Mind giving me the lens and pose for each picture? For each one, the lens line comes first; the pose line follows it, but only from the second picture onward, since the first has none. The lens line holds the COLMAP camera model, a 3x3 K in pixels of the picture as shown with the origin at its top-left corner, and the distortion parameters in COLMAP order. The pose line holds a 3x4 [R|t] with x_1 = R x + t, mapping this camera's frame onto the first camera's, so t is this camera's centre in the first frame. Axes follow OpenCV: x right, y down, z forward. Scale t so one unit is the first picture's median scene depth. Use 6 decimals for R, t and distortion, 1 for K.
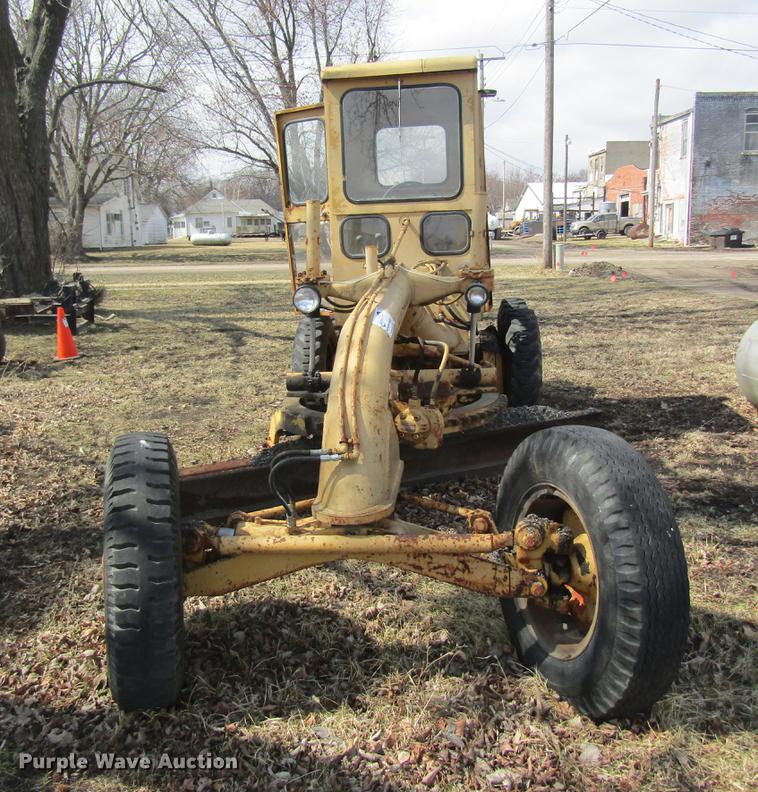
lens RADIAL K [[818.9, 0, 378.7], [0, 818.9, 372.5], [0, 0, 1]] dist [0.000763, 0.010271]
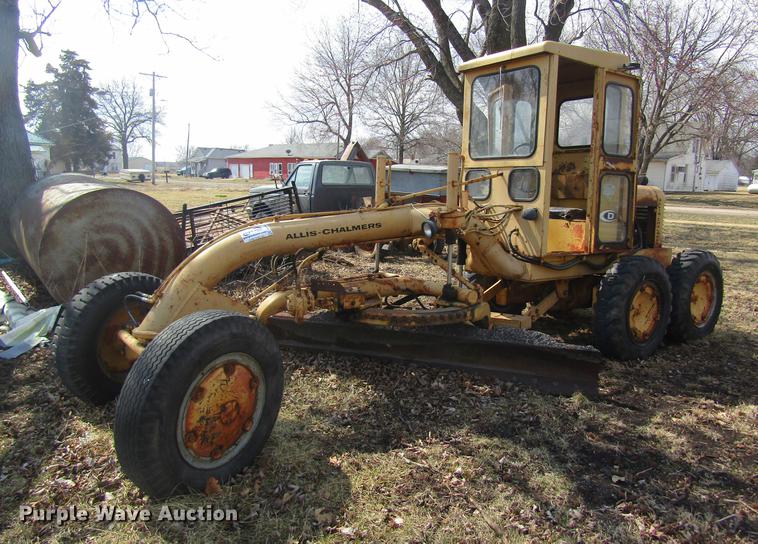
lens RADIAL K [[580.2, 0, 410.7], [0, 580.2, 274.6], [0, 0, 1]] dist [0.001098, -0.000405]
pose [[0.683646, 0.153173, -0.713559, 0.633162], [-0.157369, 0.985666, 0.060812, -0.060954], [0.712645, 0.070718, 0.697951, 0.266662]]
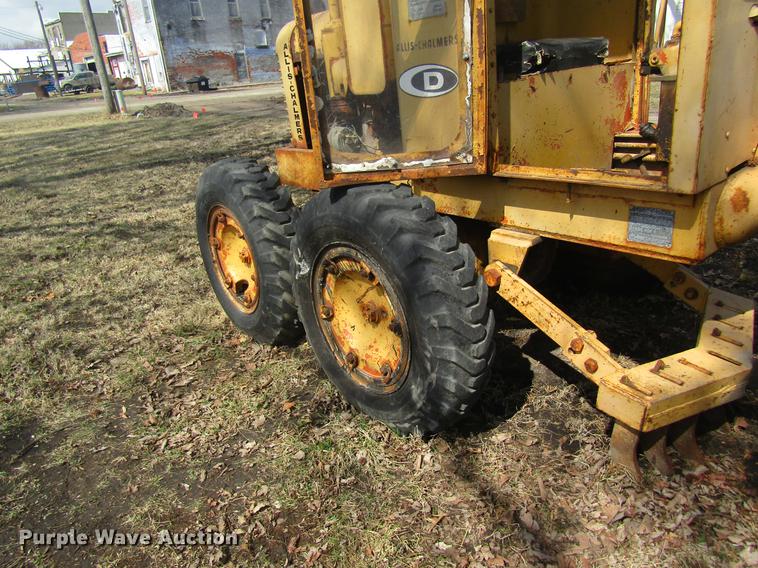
lens RADIAL K [[536.6, 0, 379.0], [0, 536.6, 284.0], [0, 0, 1]] dist [-0.007118, -0.000406]
pose [[0.704342, -0.295636, 0.645370, -0.329186], [0.174087, 0.953324, 0.246712, -0.108287], [-0.688183, -0.061419, 0.722932, 0.981597]]
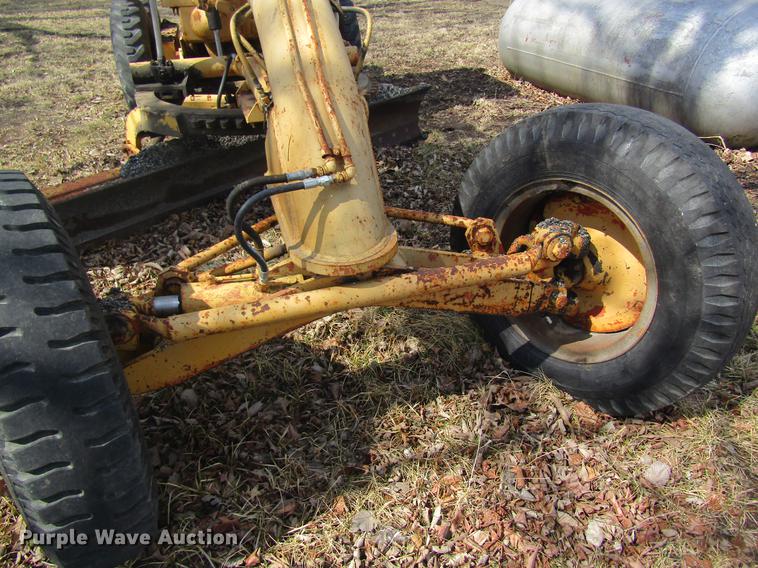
lens RADIAL K [[536.6, 0, 379.0], [0, 536.6, 284.0], [0, 0, 1]] dist [-0.007118, -0.000406]
pose [[0.925746, -0.187915, 0.328149, -0.087776], [0.047676, 0.918862, 0.391688, 0.005627], [-0.375128, -0.346959, 0.859592, 0.292069]]
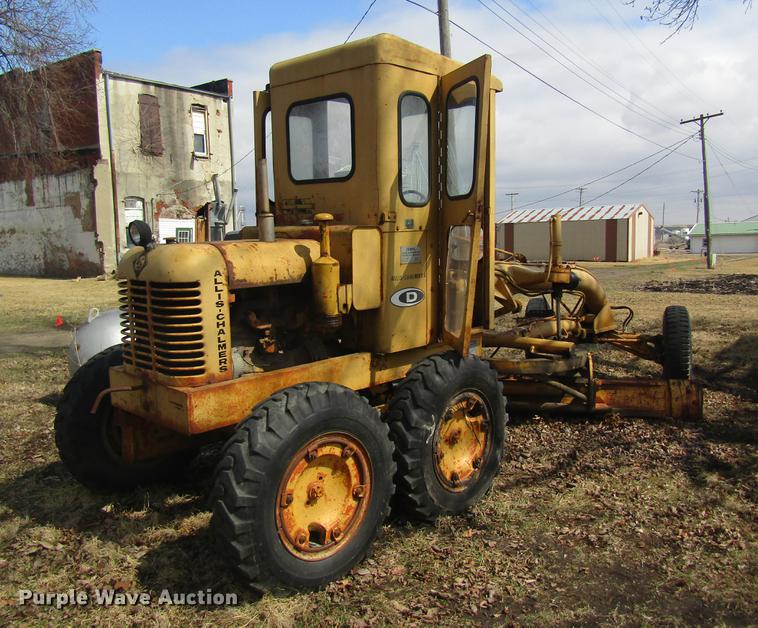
lens RADIAL K [[623.9, 0, 375.9], [0, 623.9, 326.9], [0, 0, 1]] dist [-0.025740, -0.002348]
pose [[-0.782720, -0.050063, 0.620358, -0.441511], [0.132880, 0.960334, 0.245157, -0.288325], [-0.608024, 0.274322, -0.745020, 1.780351]]
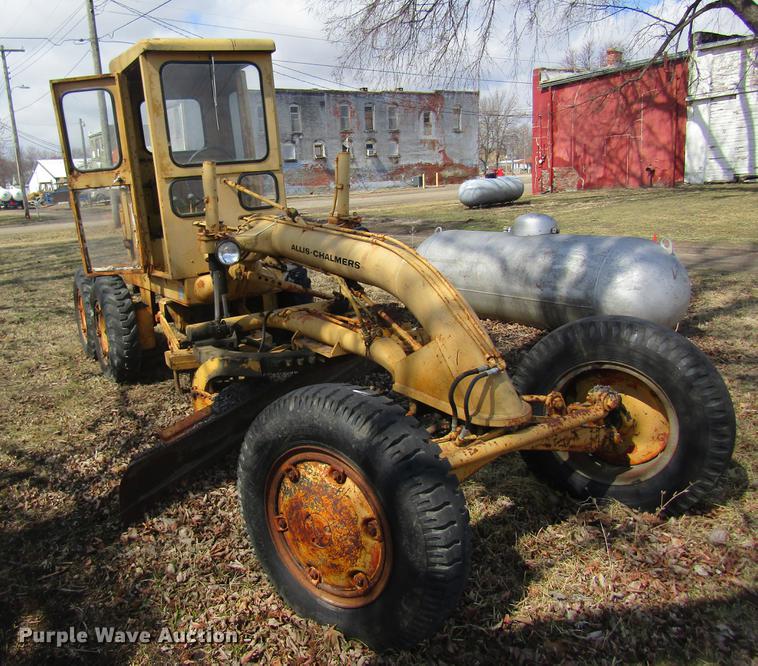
lens RADIAL K [[651.9, 0, 307.0], [0, 651.9, 321.4], [0, 0, 1]] dist [-0.006555, 0.005145]
pose [[0.837331, -0.145924, 0.526861, -0.385945], [0.137252, 0.988964, 0.055781, -0.027714], [-0.529186, 0.025605, 0.848119, 0.178833]]
